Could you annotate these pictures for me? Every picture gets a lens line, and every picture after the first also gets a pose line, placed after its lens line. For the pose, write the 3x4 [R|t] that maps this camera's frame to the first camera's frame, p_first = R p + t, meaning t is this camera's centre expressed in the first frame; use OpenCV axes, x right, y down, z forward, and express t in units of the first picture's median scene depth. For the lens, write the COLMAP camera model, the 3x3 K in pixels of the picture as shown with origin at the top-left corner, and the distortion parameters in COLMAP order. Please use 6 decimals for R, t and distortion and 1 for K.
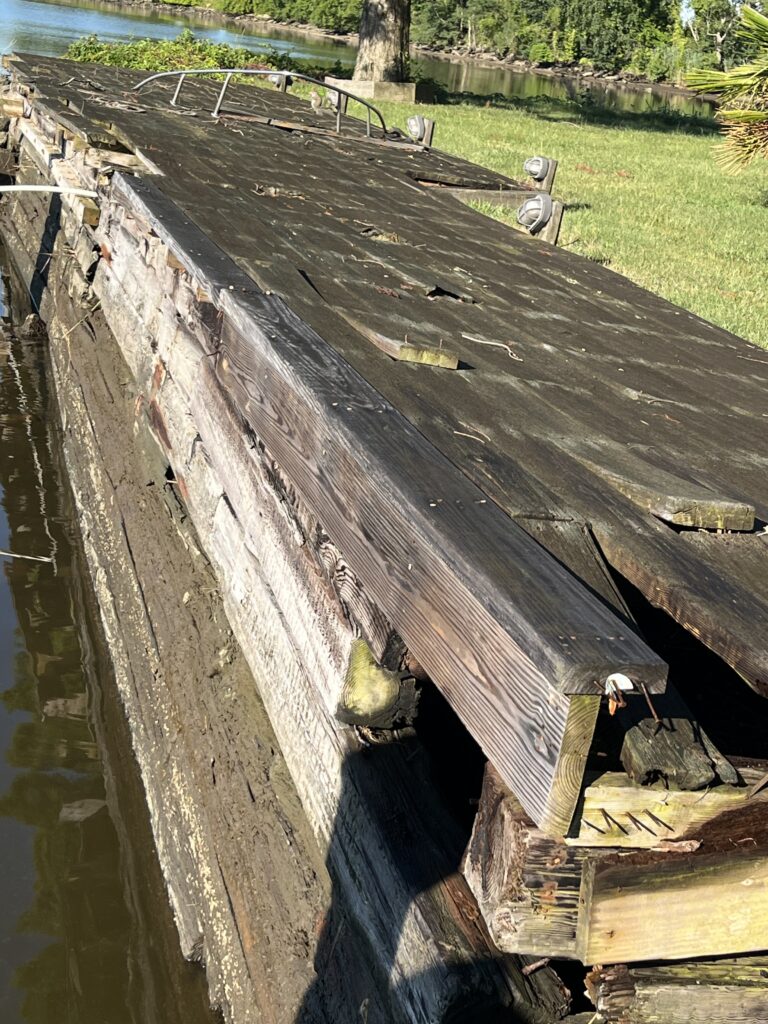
lens RADIAL K [[1729.1, 0, 388.2], [0, 1729.1, 531.5], [0, 0, 1]] dist [0.174328, -0.758536]
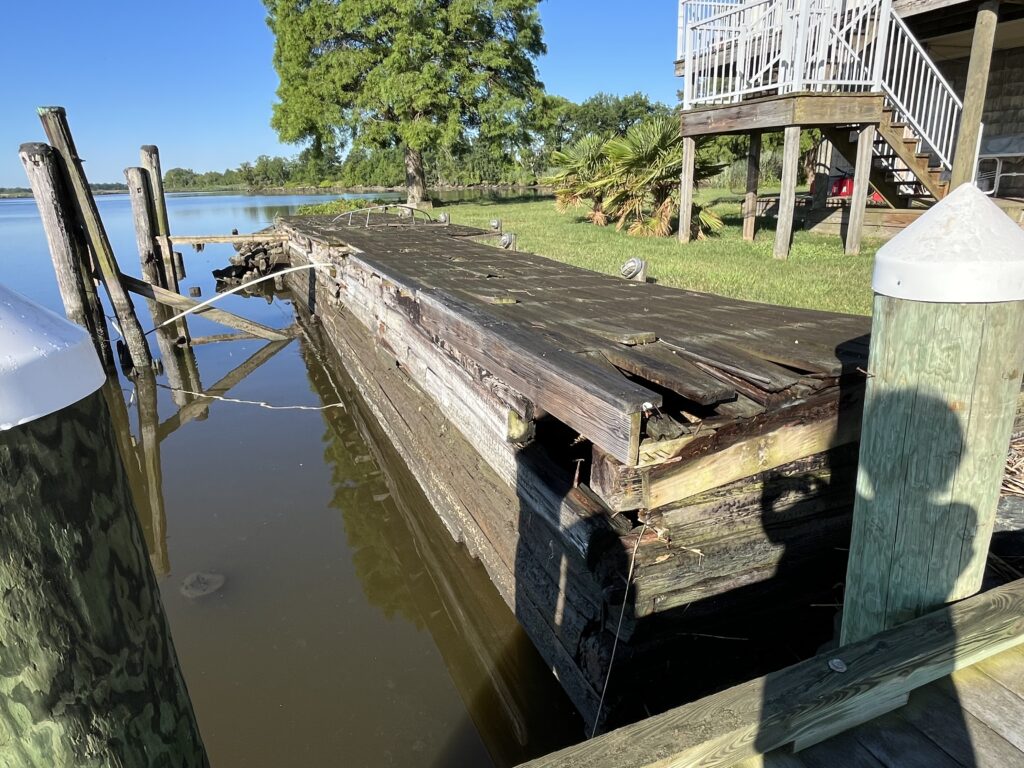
lens RADIAL K [[650.1, 0, 520.4], [0, 650.1, 382.7], [0, 0, 1]] dist [-0.001712, -0.001428]
pose [[0.973223, -0.203822, 0.106272, -0.050532], [0.200286, 0.978791, 0.043064, -0.009859], [-0.112796, -0.020626, 0.993404, 0.006394]]
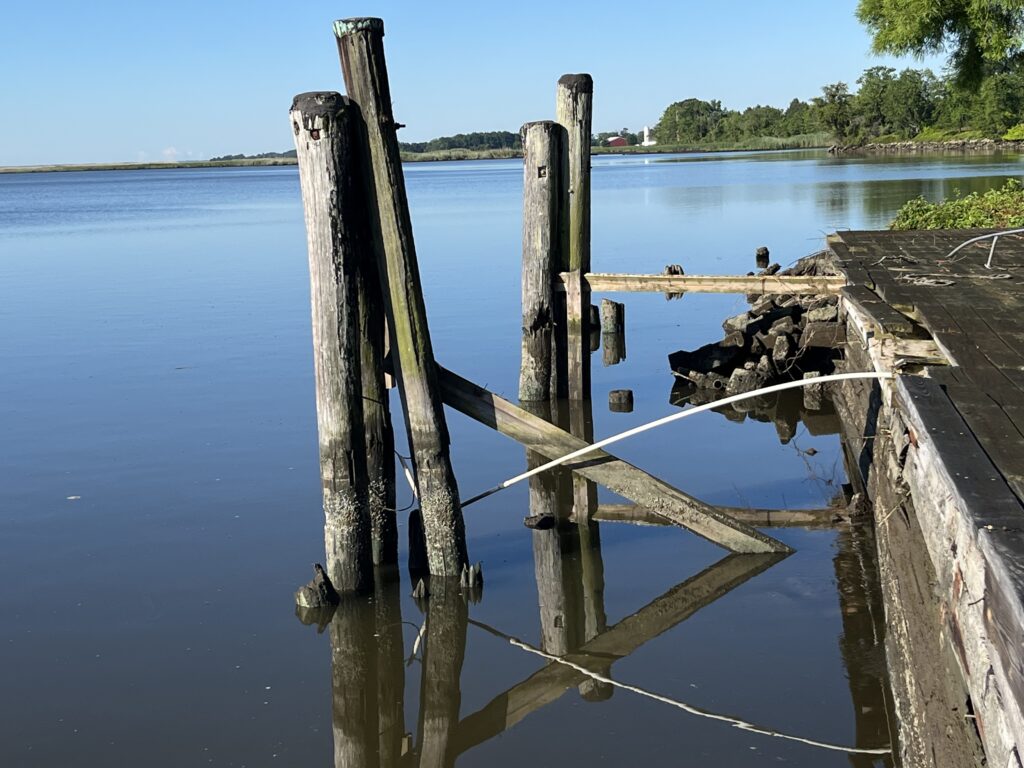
lens RADIAL K [[1682.3, 0, 514.3], [0, 1682.3, 364.5], [0, 0, 1]] dist [0.182196, -0.703024]
pose [[0.906832, -0.112734, -0.406138, 0.035830], [0.039891, 0.982198, -0.183564, -0.047473], [0.419601, 0.150261, 0.895185, 0.062108]]
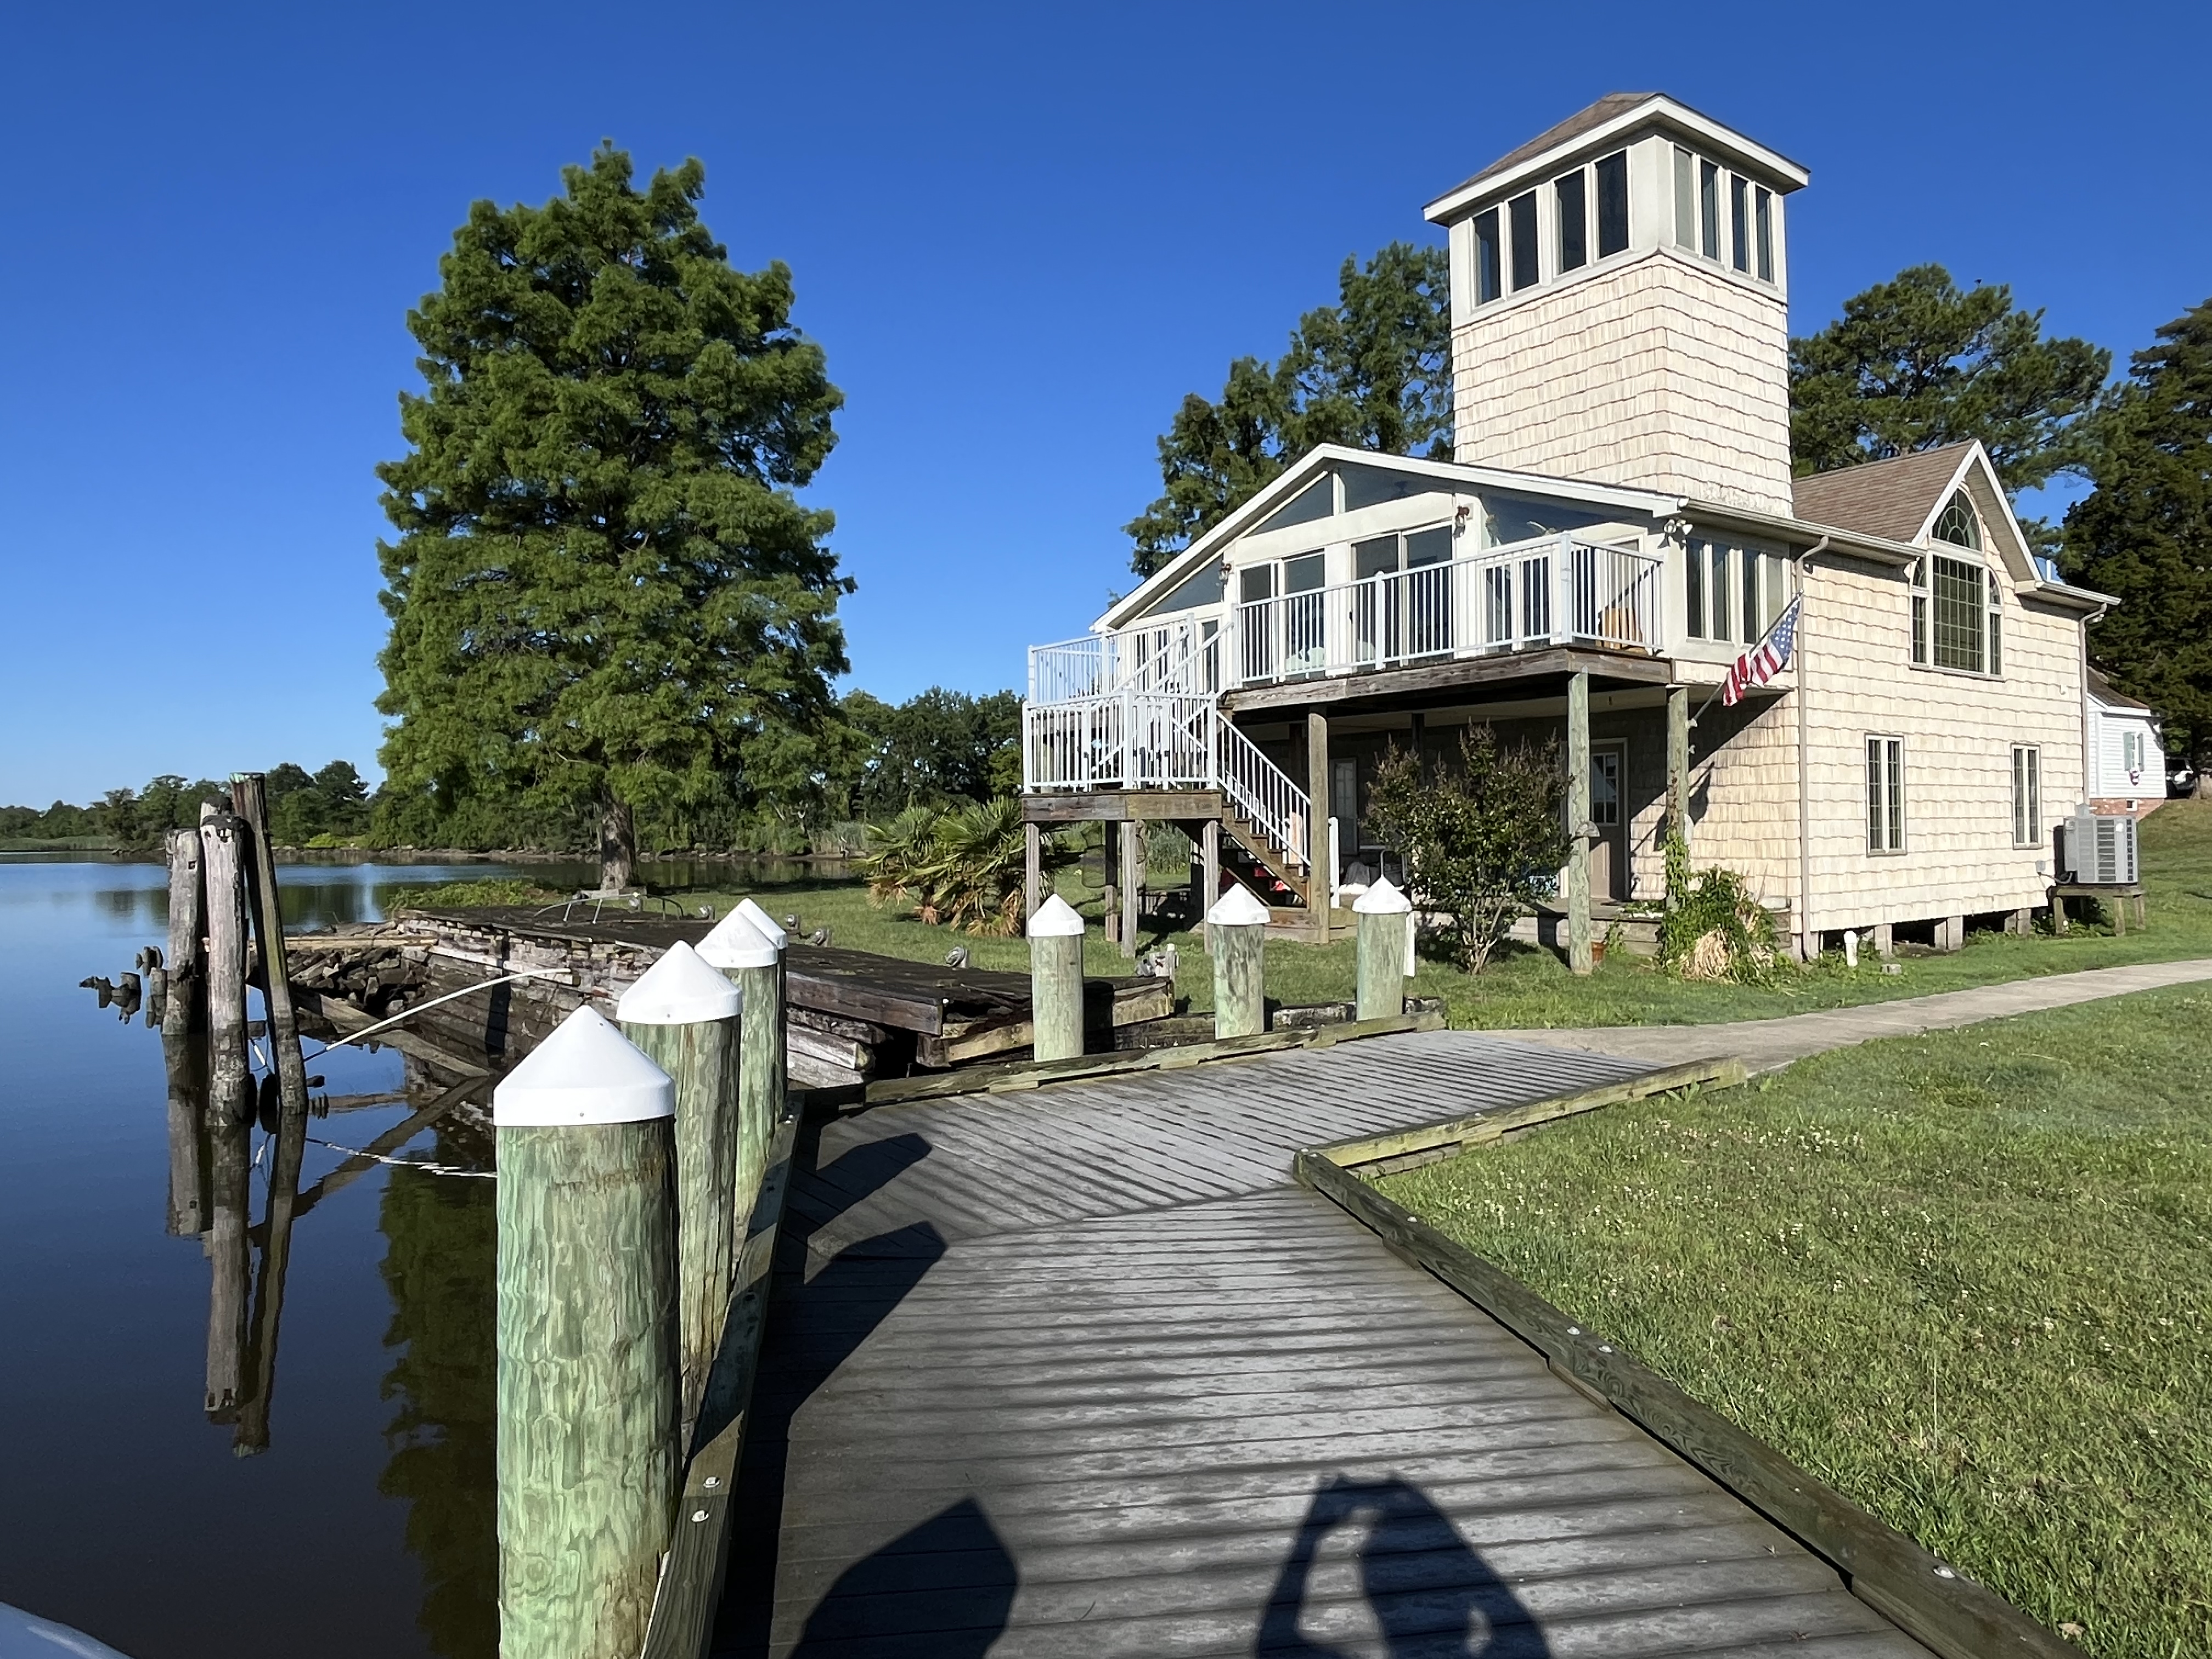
lens RADIAL K [[1404.3, 0, 1124.2], [0, 1404.3, 826.7], [0, 0, 1]] dist [-0.001712, -0.001428]
pose [[0.907171, -0.137095, 0.397801, -0.313426], [0.235042, 0.949282, -0.208850, 0.190067], [-0.348993, 0.282963, 0.893384, -0.987186]]
